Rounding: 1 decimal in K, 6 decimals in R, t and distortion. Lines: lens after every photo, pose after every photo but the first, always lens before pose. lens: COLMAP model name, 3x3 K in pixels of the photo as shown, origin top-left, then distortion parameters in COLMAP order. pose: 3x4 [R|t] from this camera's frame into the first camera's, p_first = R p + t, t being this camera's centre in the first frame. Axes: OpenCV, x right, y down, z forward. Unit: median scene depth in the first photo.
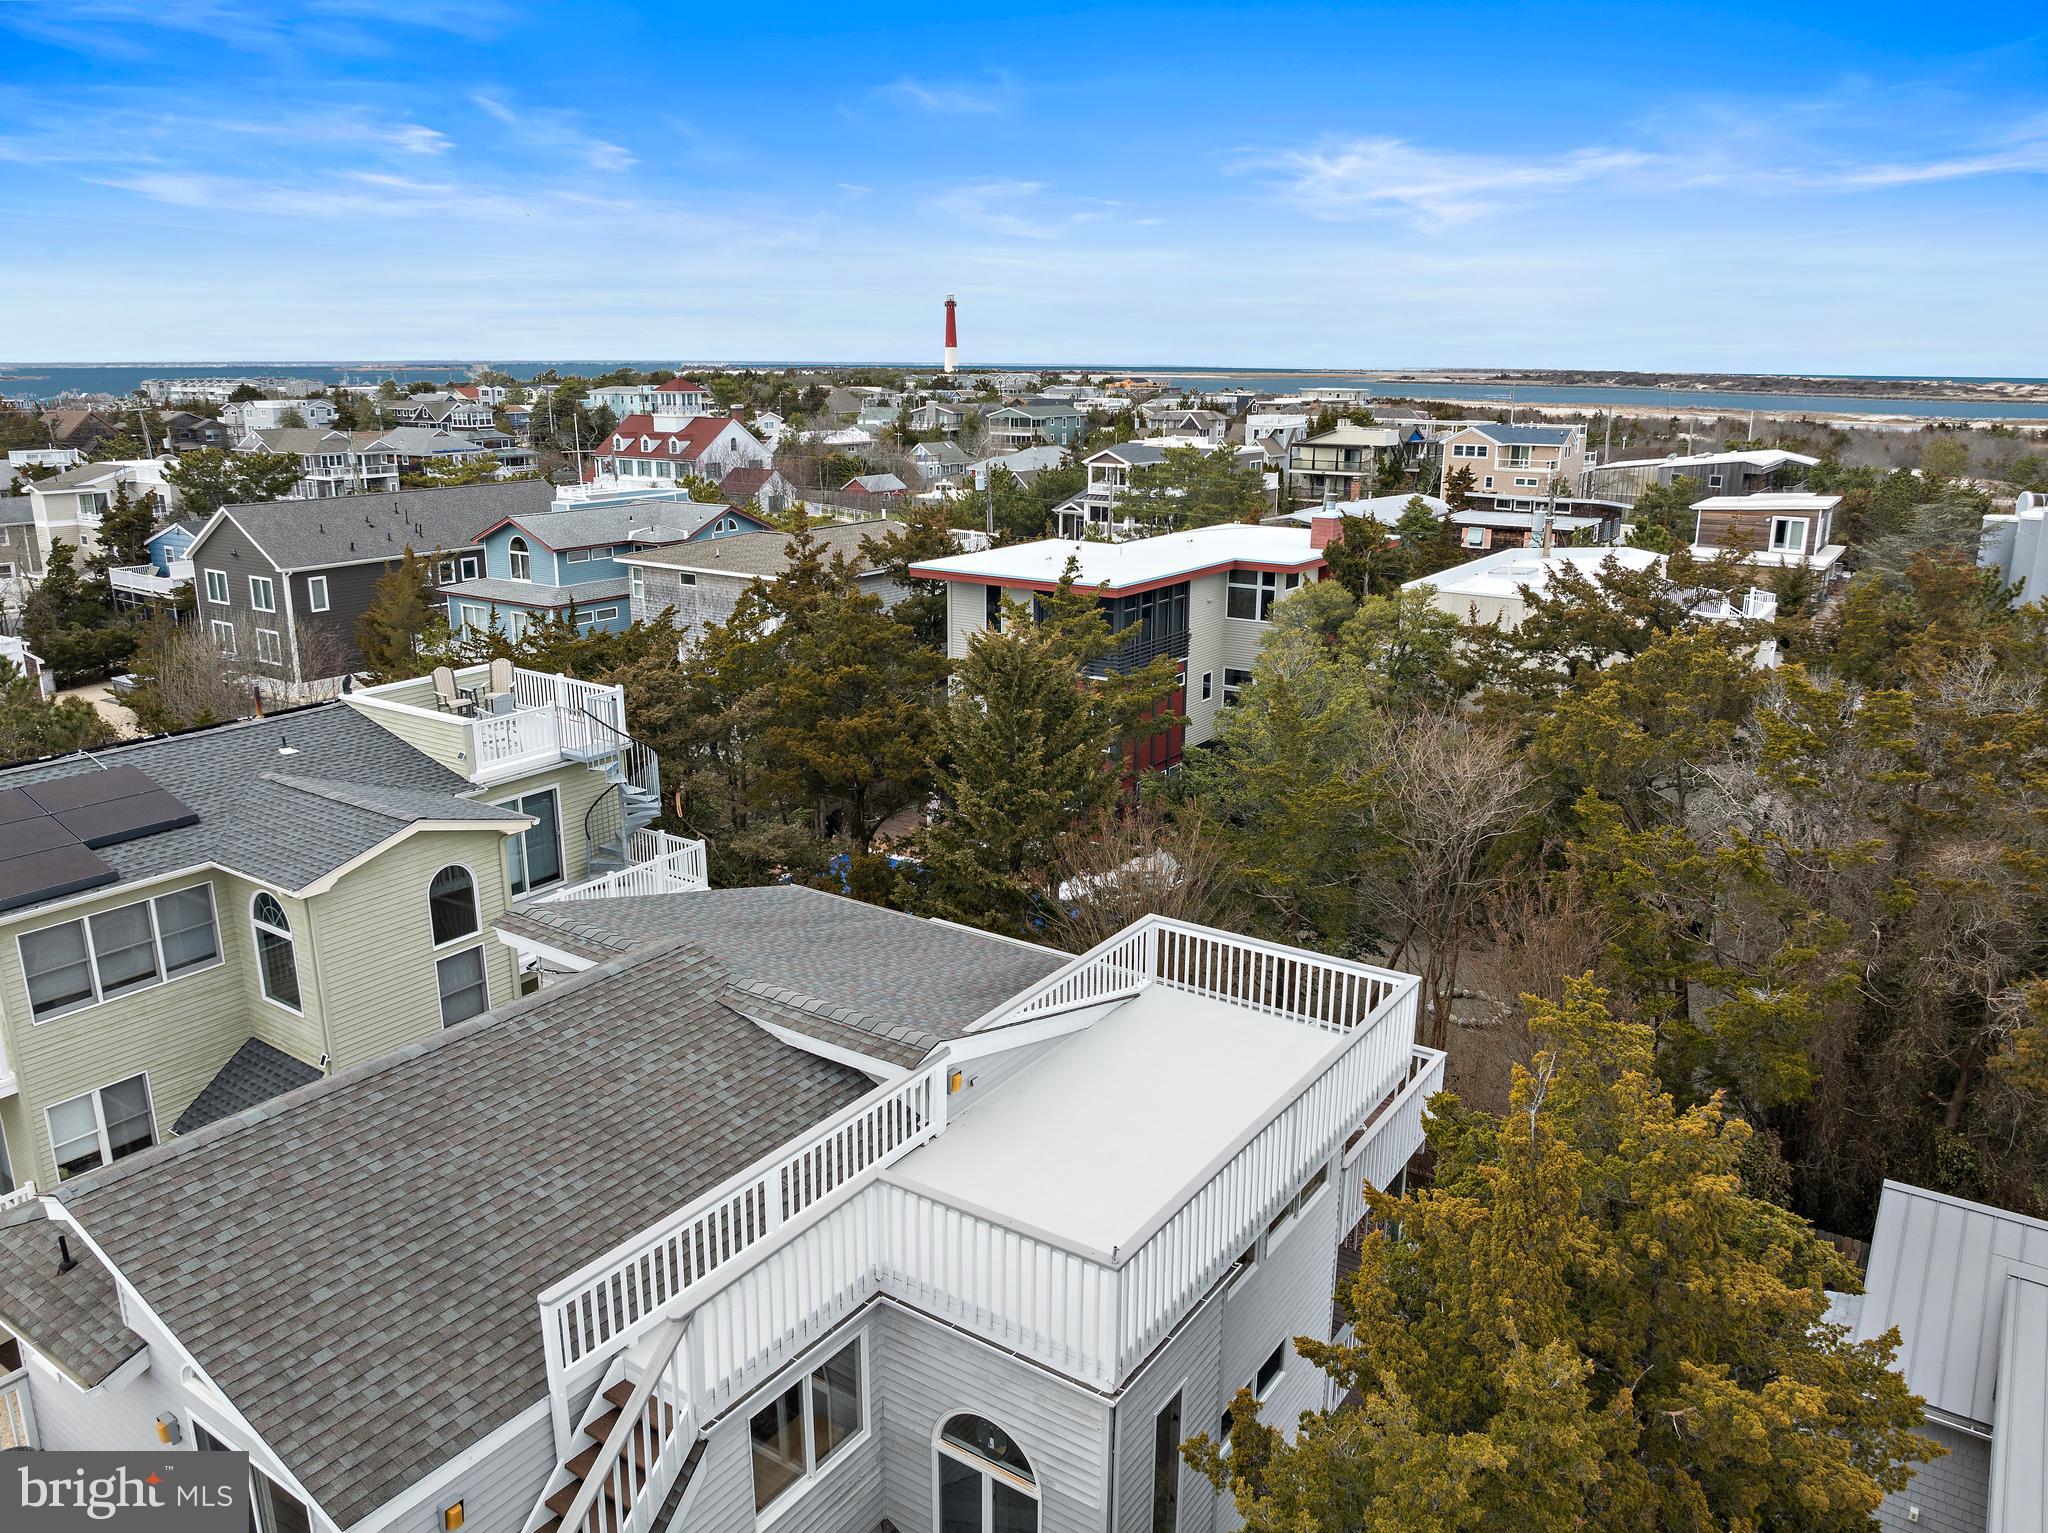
lens RADIAL K [[1461.3, 0, 1024.0], [0, 1461.3, 766.5], [0, 0, 1]] dist [-0.036517, -0.007000]
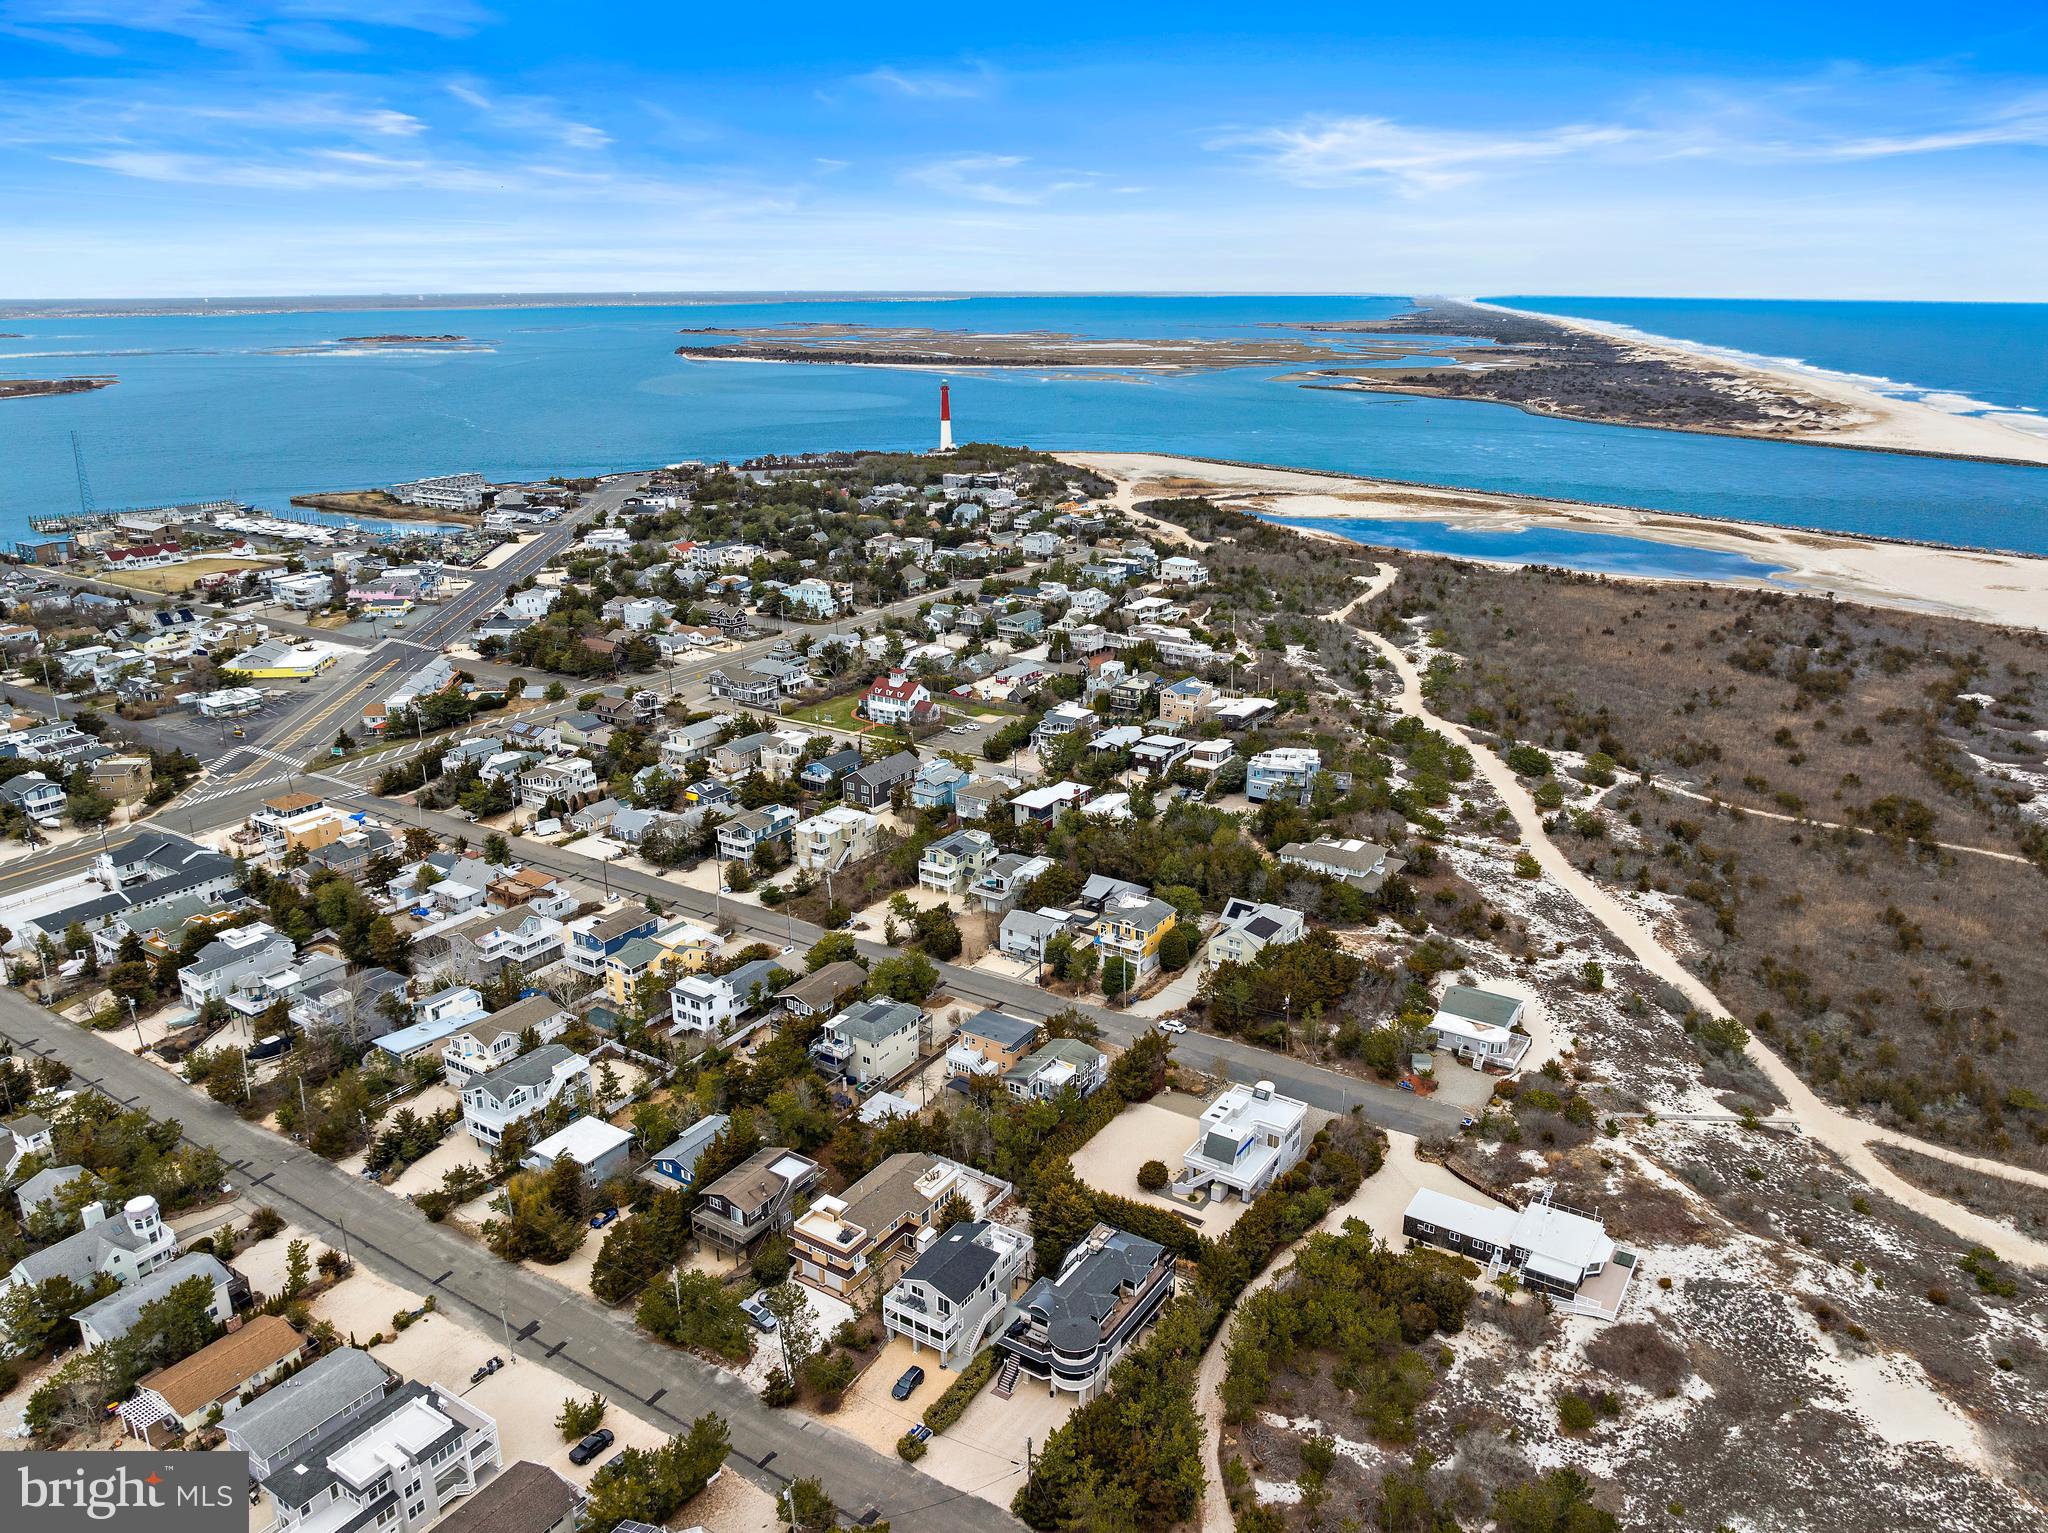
lens RADIAL K [[1474.7, 0, 1031.7], [0, 1474.7, 763.4], [0, 0, 1]] dist [-0.035684, -0.003931]
pose [[0.999638, -0.013210, 0.023424, -0.168819], [0.012125, 0.998873, 0.045879, -0.773107], [-0.024003, -0.045578, 0.998672, -7.072571]]
